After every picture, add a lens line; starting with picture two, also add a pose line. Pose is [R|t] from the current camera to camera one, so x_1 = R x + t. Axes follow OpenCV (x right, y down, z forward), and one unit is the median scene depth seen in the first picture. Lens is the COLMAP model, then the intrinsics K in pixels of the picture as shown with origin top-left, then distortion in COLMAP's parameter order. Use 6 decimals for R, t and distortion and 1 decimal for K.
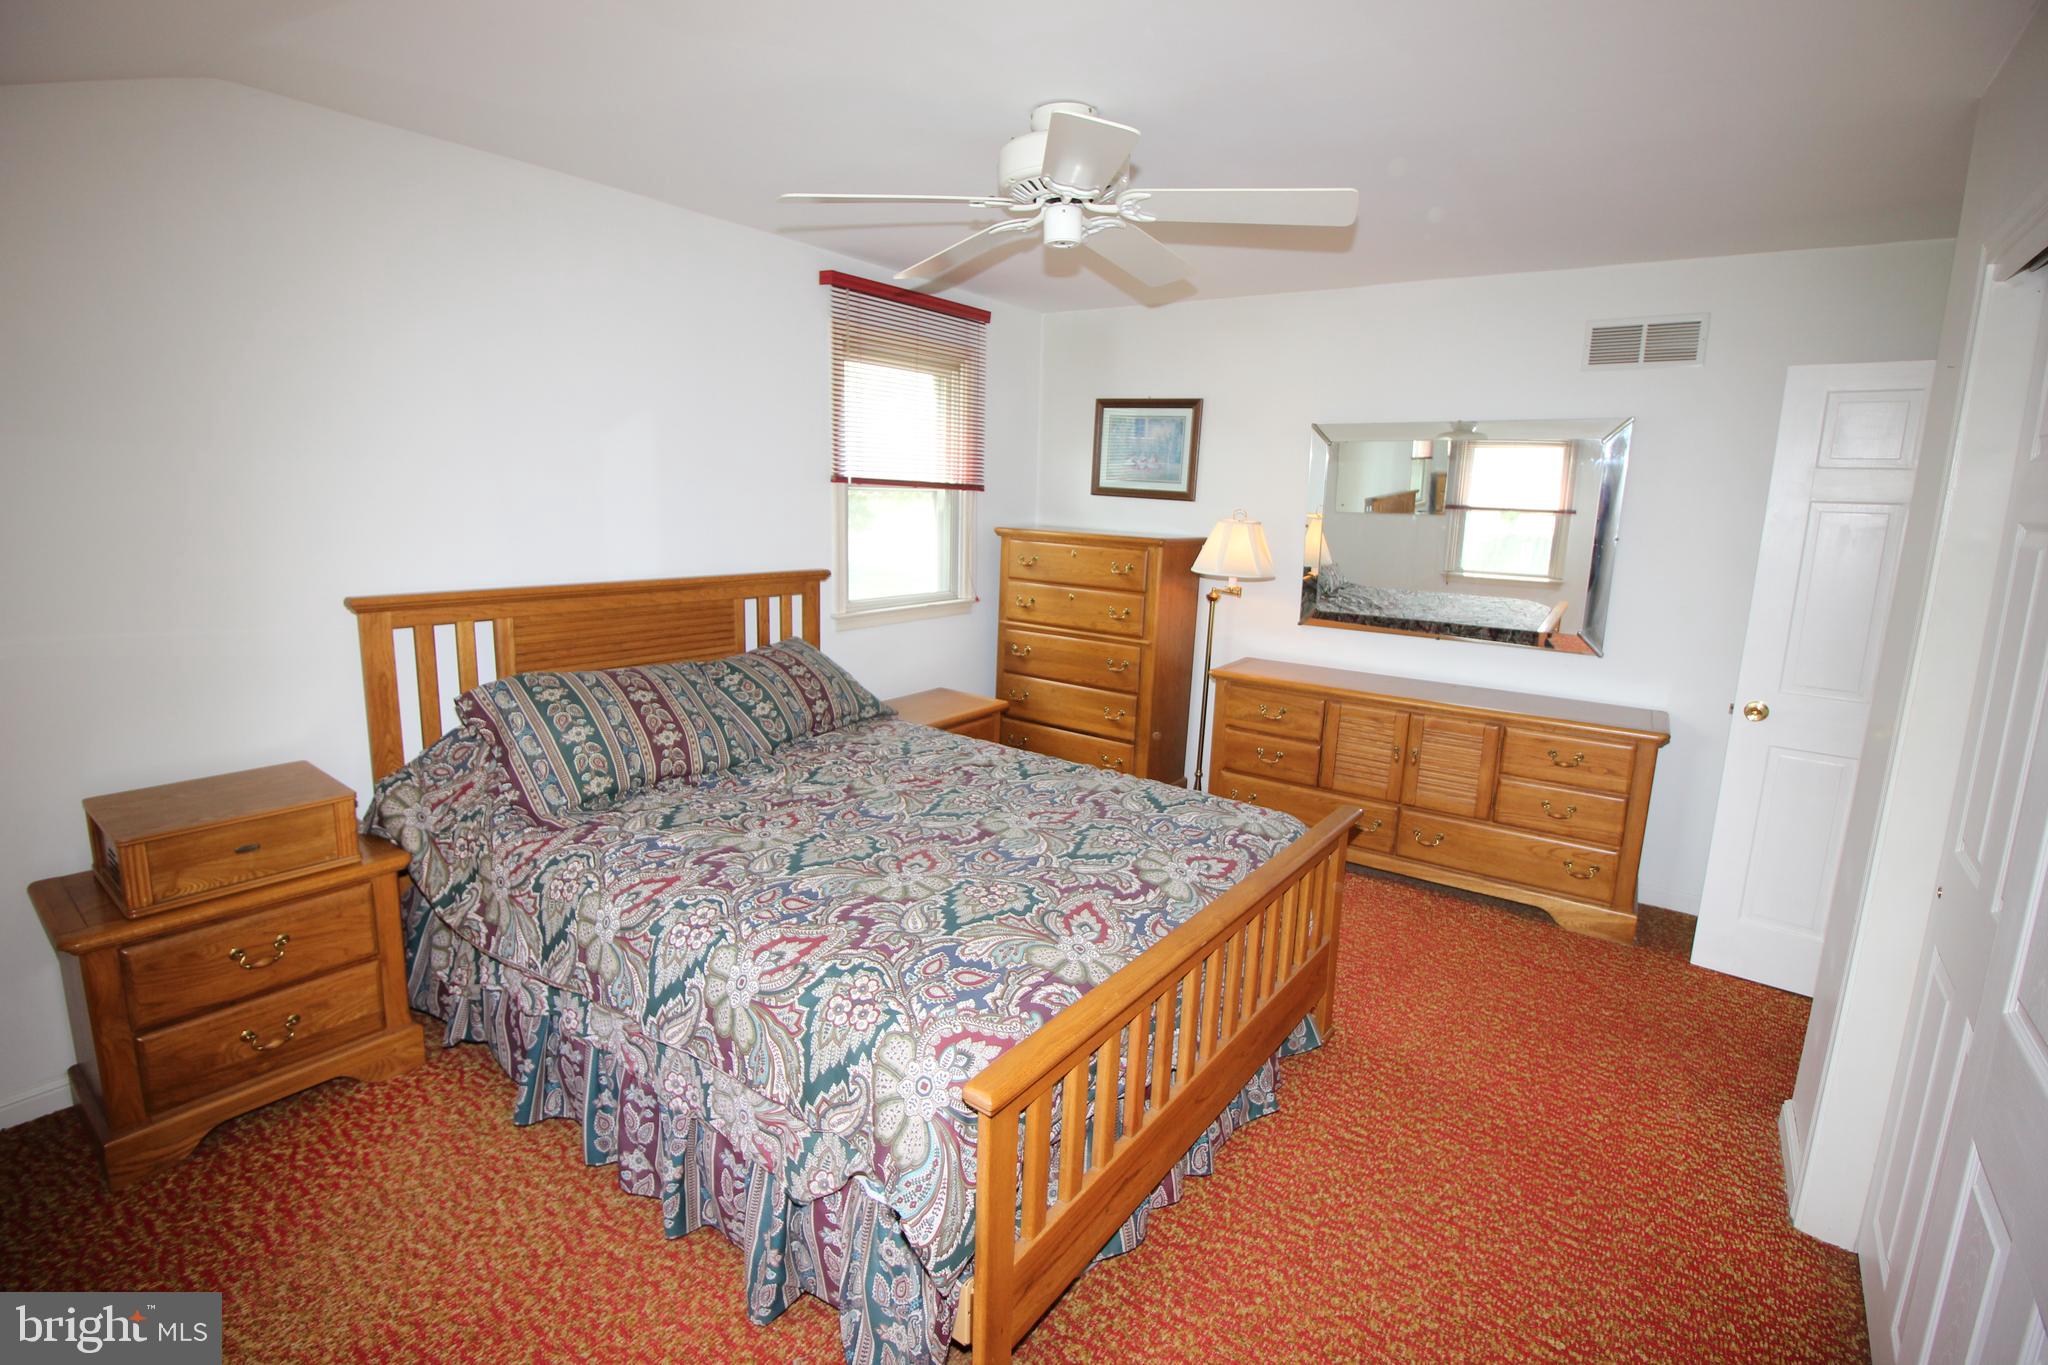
lens RADIAL K [[946.4, 0, 1014.9], [0, 946.4, 667.1], [0, 0, 1]] dist [0.001242, -0.013547]
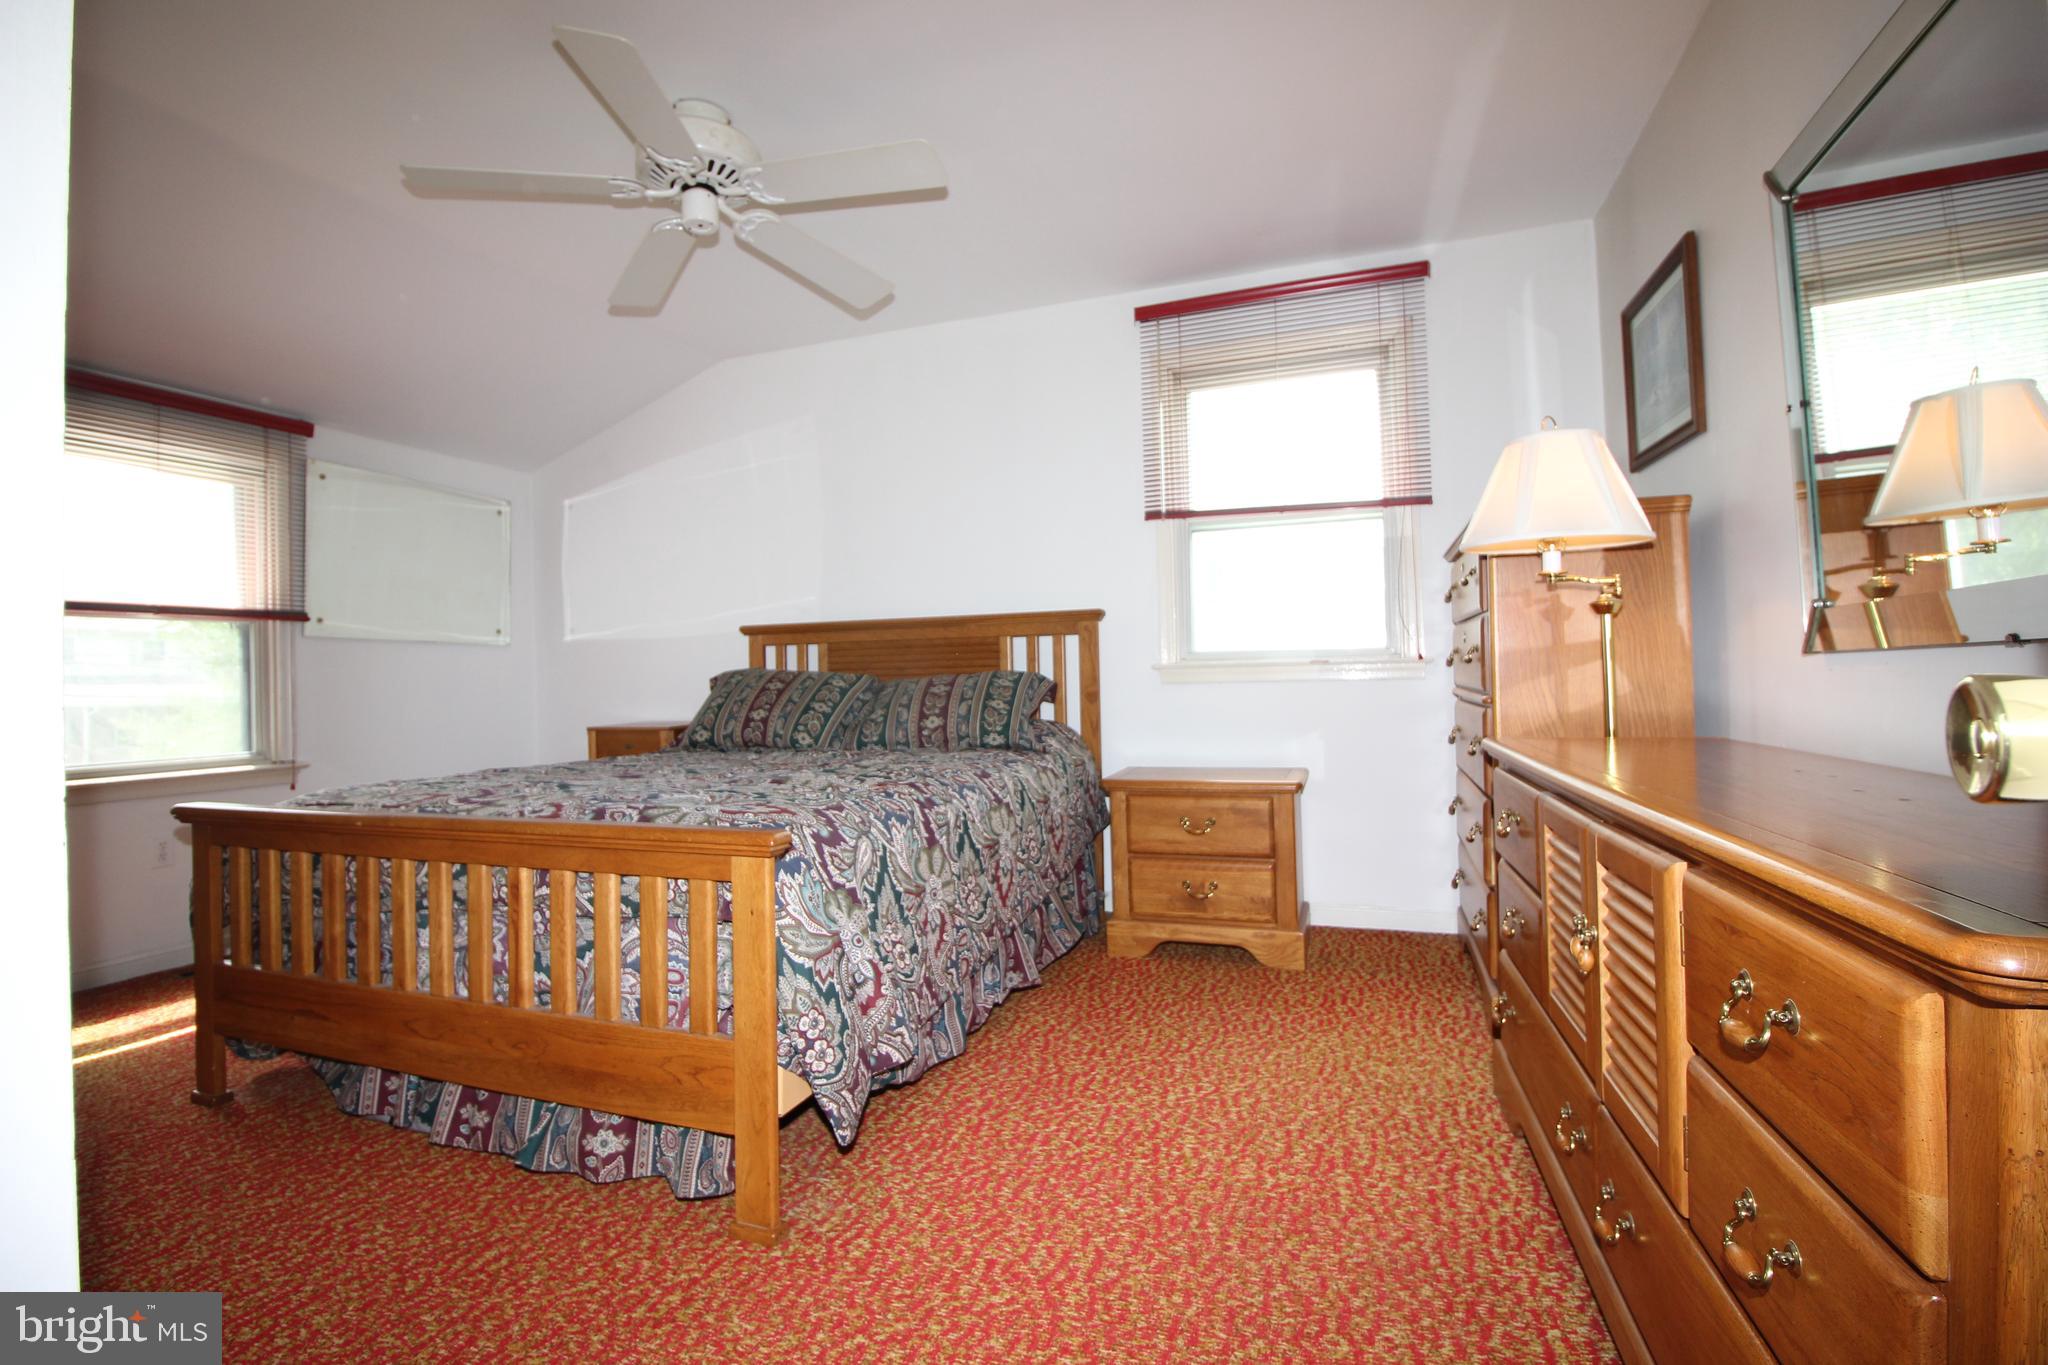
lens RADIAL K [[946.4, 0, 1014.9], [0, 946.4, 667.1], [0, 0, 1]] dist [0.001242, -0.013547]
pose [[0.291181, -0.043932, -0.955659, 0.694234], [-0.142706, 0.985774, -0.088798, 0.052829], [0.945964, 0.162235, 0.280770, 0.670980]]
